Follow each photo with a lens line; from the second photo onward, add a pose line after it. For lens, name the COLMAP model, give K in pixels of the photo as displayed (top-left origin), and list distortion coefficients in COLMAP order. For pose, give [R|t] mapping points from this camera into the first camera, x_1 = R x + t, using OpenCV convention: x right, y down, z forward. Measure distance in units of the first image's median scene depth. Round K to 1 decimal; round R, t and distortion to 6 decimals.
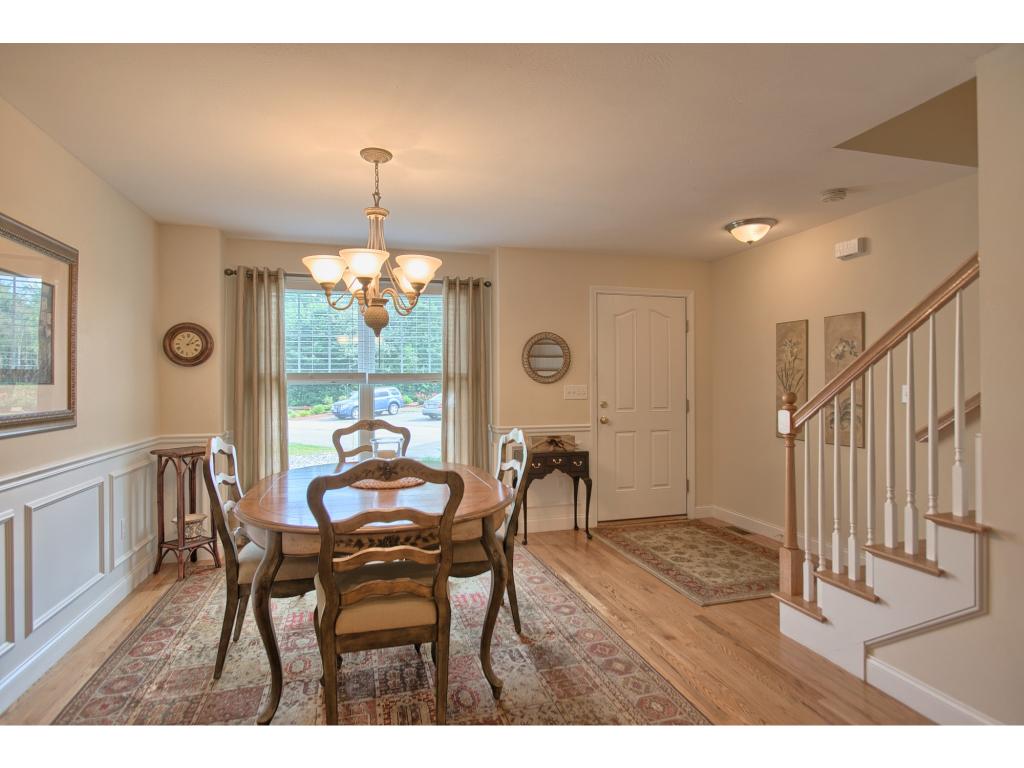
lens RADIAL K [[531.2, 0, 503.9], [0, 531.2, 384.1], [0, 0, 1]] dist [-0.004114, -0.000754]
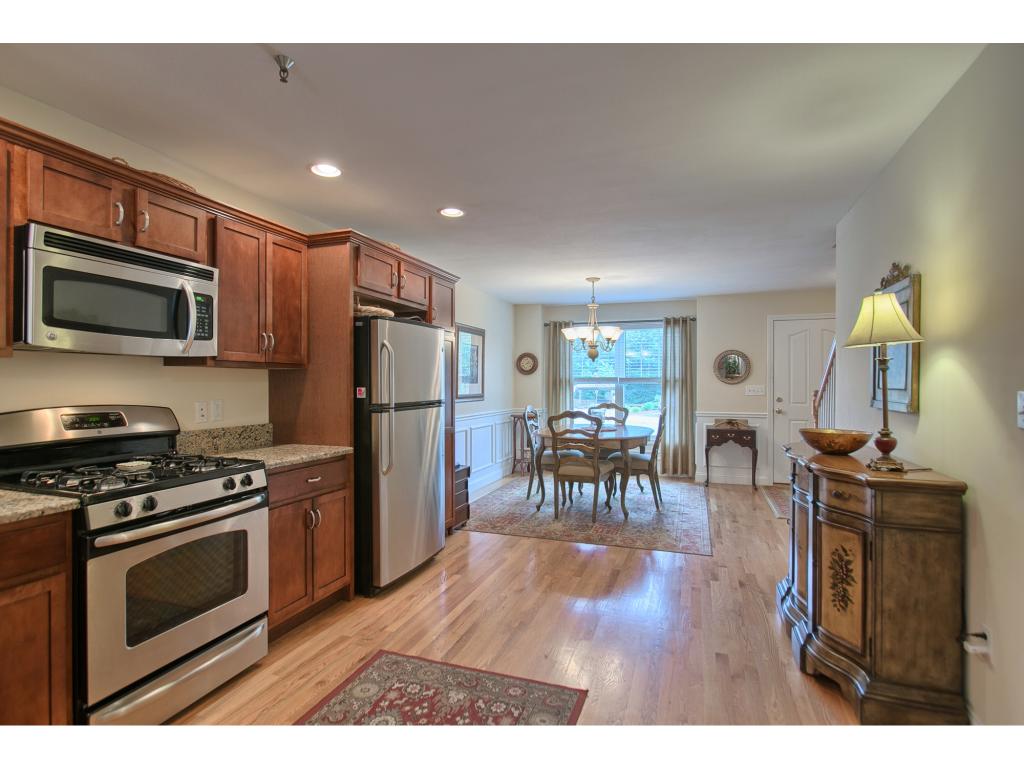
lens RADIAL K [[531.2, 0, 507.1], [0, 531.2, 384.3], [0, 0, 1]] dist [-0.004114, -0.000754]
pose [[0.813918, 0.006598, -0.580943, 0.468618], [-0.005297, 0.999978, 0.003935, -0.003894], [0.580956, -0.000125, 0.813935, -0.621457]]
